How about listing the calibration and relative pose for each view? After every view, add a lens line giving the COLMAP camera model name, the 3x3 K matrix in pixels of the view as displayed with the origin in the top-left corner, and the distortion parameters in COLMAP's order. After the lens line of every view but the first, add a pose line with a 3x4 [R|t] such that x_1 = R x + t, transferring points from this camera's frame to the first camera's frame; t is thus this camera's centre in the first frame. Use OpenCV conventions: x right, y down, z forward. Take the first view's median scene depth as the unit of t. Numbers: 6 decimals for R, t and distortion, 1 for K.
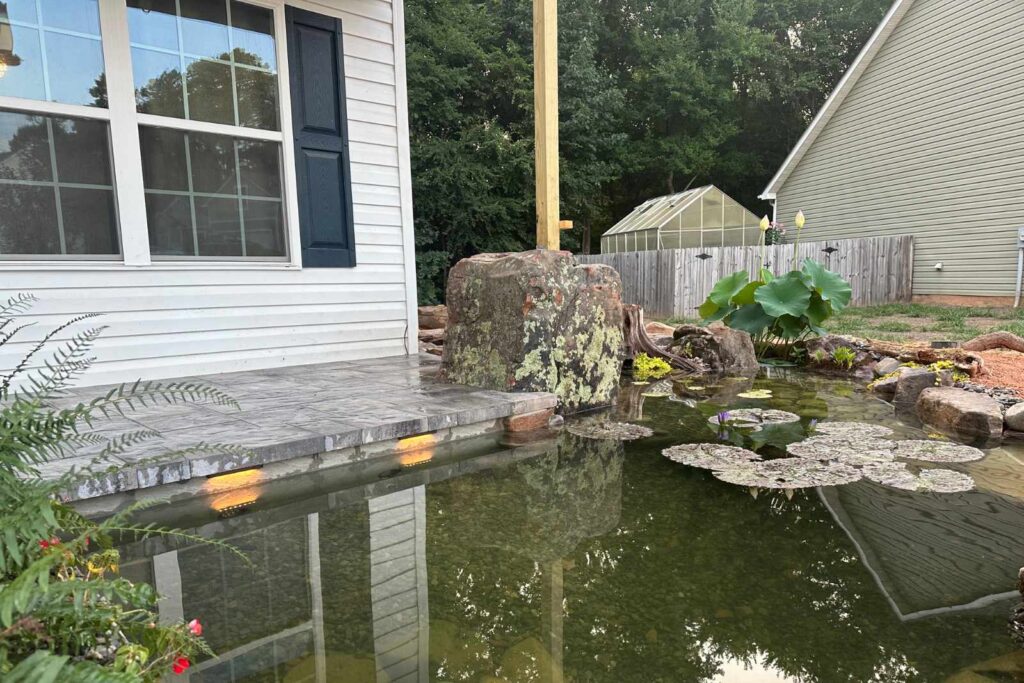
lens RADIAL K [[714.4, 0, 512.1], [0, 714.4, 389.1], [0, 0, 1]] dist [0.102559, -0.153782]
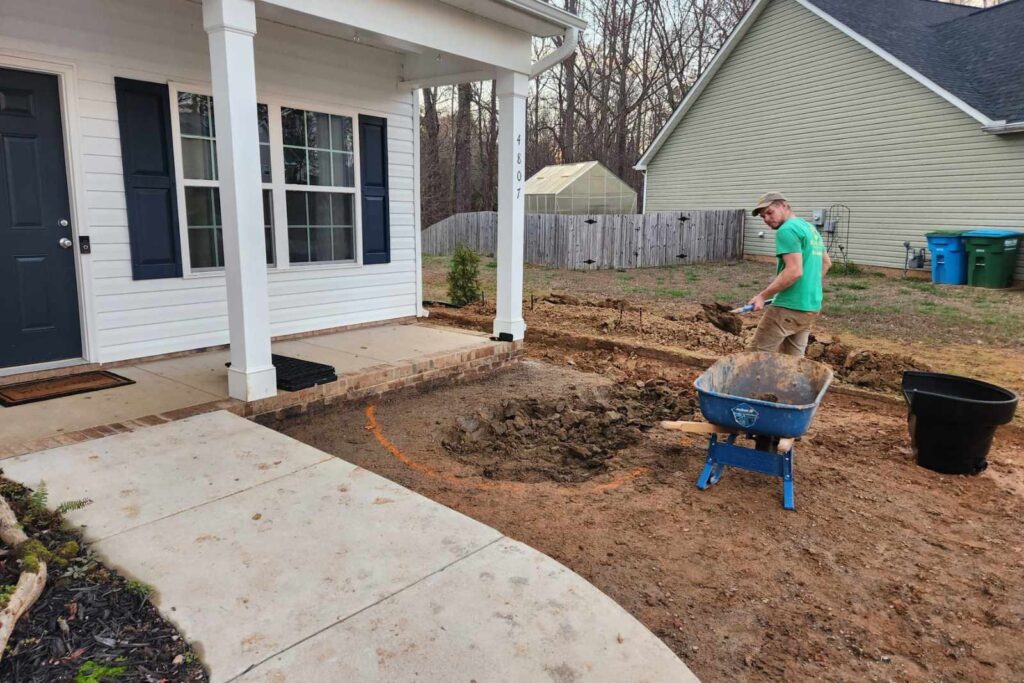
lens RADIAL K [[675.1, 0, 503.7], [0, 675.1, 326.1], [0, 0, 1]] dist [0.093179, -0.100845]
pose [[0.990246, 0.009851, 0.138982, -0.180280], [-0.012597, 0.999742, 0.018894, -0.059427], [-0.138760, -0.020460, 0.990115, -0.601071]]
